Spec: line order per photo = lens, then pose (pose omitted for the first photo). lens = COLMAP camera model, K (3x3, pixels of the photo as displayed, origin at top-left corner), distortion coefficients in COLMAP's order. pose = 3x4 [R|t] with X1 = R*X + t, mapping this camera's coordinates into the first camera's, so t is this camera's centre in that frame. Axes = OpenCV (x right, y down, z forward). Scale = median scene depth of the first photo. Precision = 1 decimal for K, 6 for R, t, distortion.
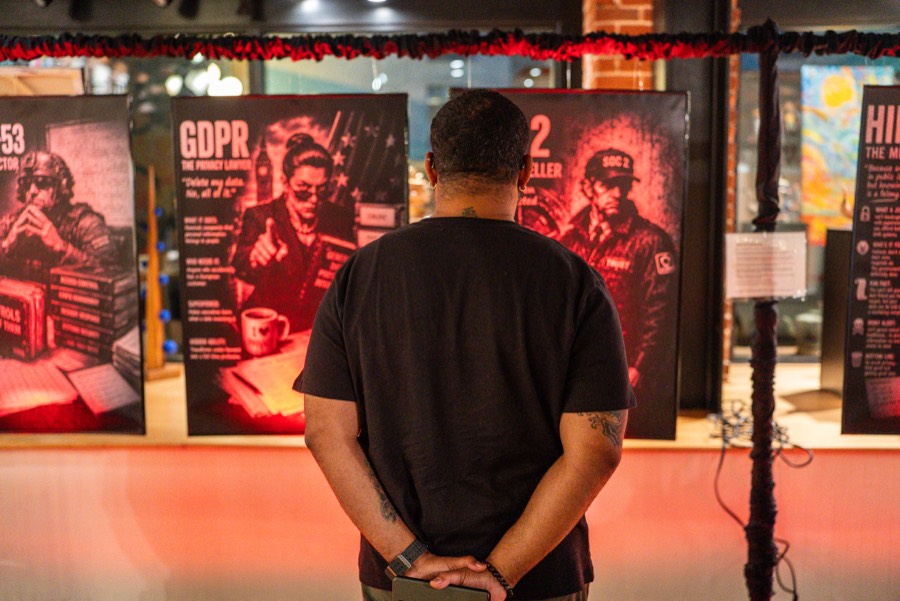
lens RADIAL K [[896.5, 0, 450.0], [0, 896.5, 300.5], [0, 0, 1]] dist [-0.054819, 0.094511]
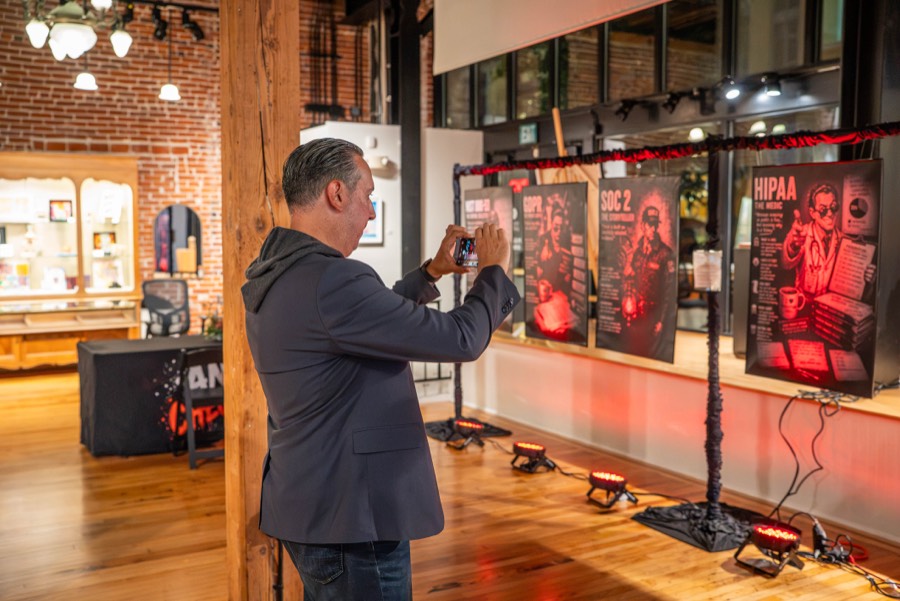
lens RADIAL K [[896.5, 0, 450.0], [0, 896.5, 300.5], [0, 0, 1]] dist [-0.054819, 0.094511]
pose [[0.518582, 0.072214, -0.851973, 1.596253], [-0.098776, 0.994815, 0.024199, 0.028863], [0.849303, 0.071605, 0.523027, -0.358627]]
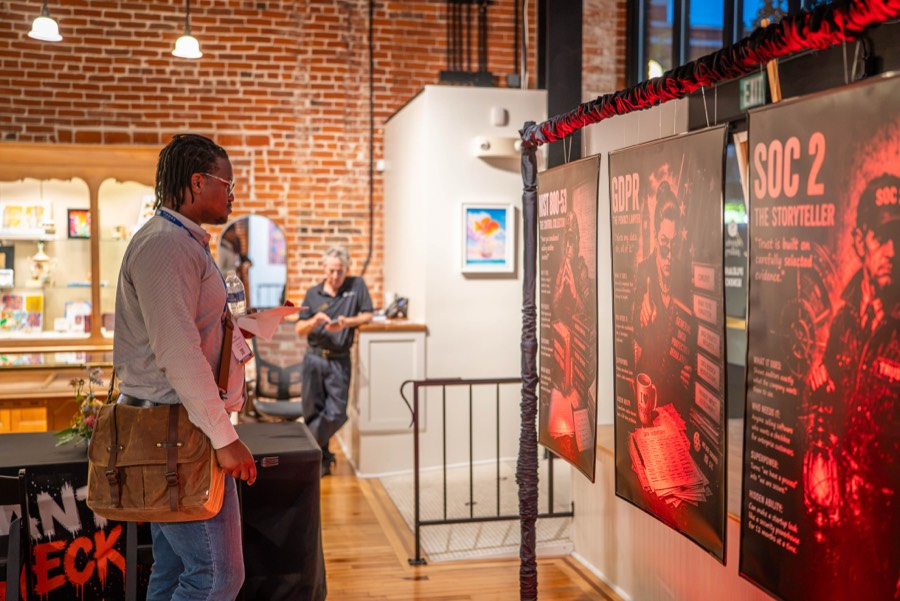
lens RADIAL K [[985.5, 0, 450.0], [0, 985.5, 300.5], [0, 0, 1]] dist [0.020959, 0.025679]
pose [[0.238111, 0.053226, -0.969778, 0.743207], [-0.115135, 0.993003, 0.026232, -0.070965], [0.964389, 0.105410, 0.242573, 0.567654]]
